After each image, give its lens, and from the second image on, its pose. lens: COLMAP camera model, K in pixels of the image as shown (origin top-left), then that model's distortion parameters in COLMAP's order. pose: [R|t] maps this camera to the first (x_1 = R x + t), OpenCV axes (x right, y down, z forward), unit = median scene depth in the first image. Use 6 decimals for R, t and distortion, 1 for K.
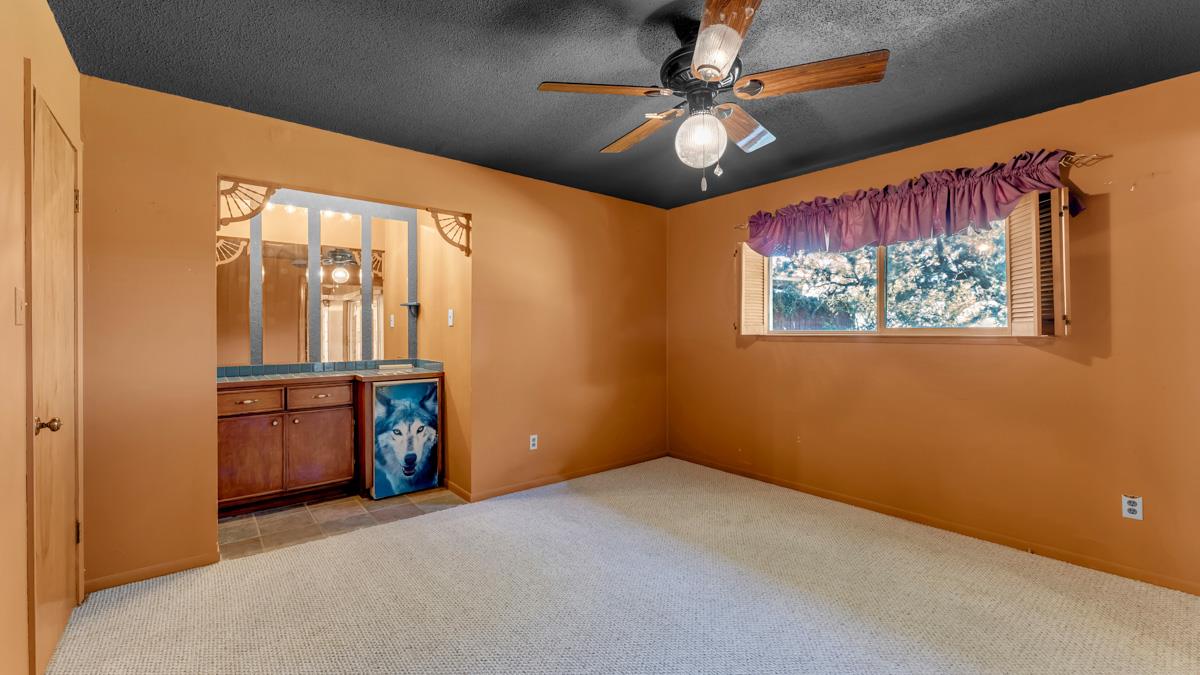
lens RADIAL K [[491.6, 0, 599.3], [0, 491.6, 331.3], [0, 0, 1]] dist [0.002290, -0.001215]
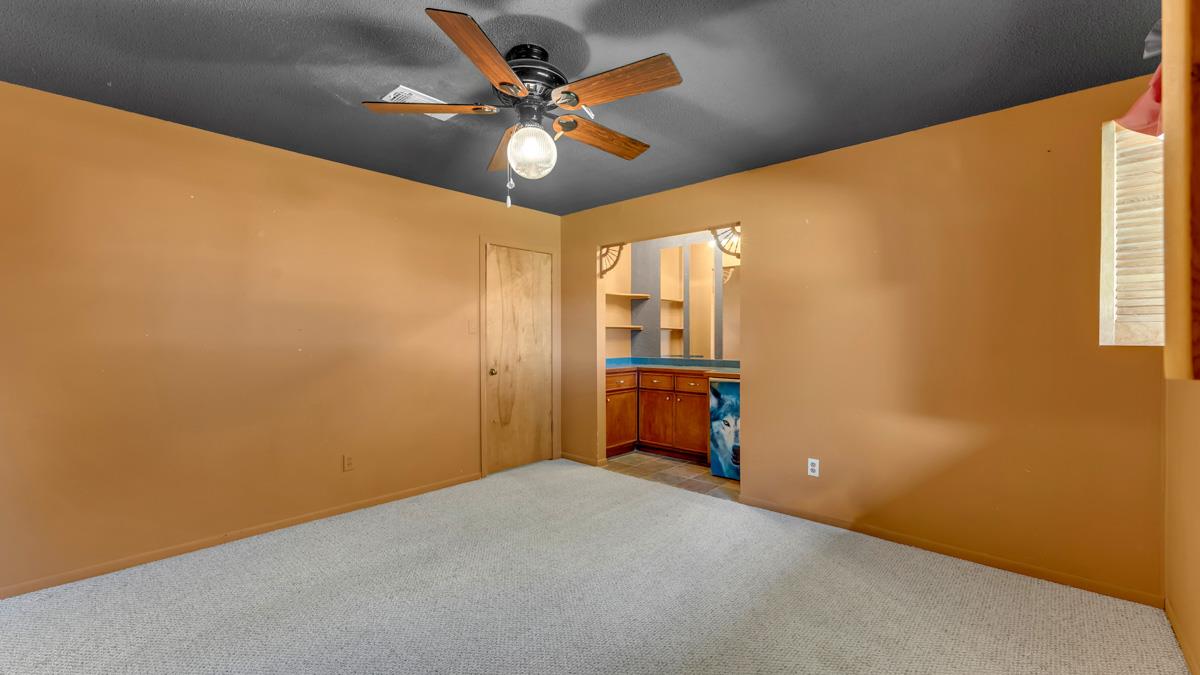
lens RADIAL K [[491.6, 0, 605.2], [0, 491.6, 335.5], [0, 0, 1]] dist [0.002290, -0.001215]
pose [[0.137541, 0.003305, -0.990491, 0.703525], [0.005006, 0.999979, 0.004032, -0.006450], [0.990483, -0.005513, 0.137522, 0.571273]]
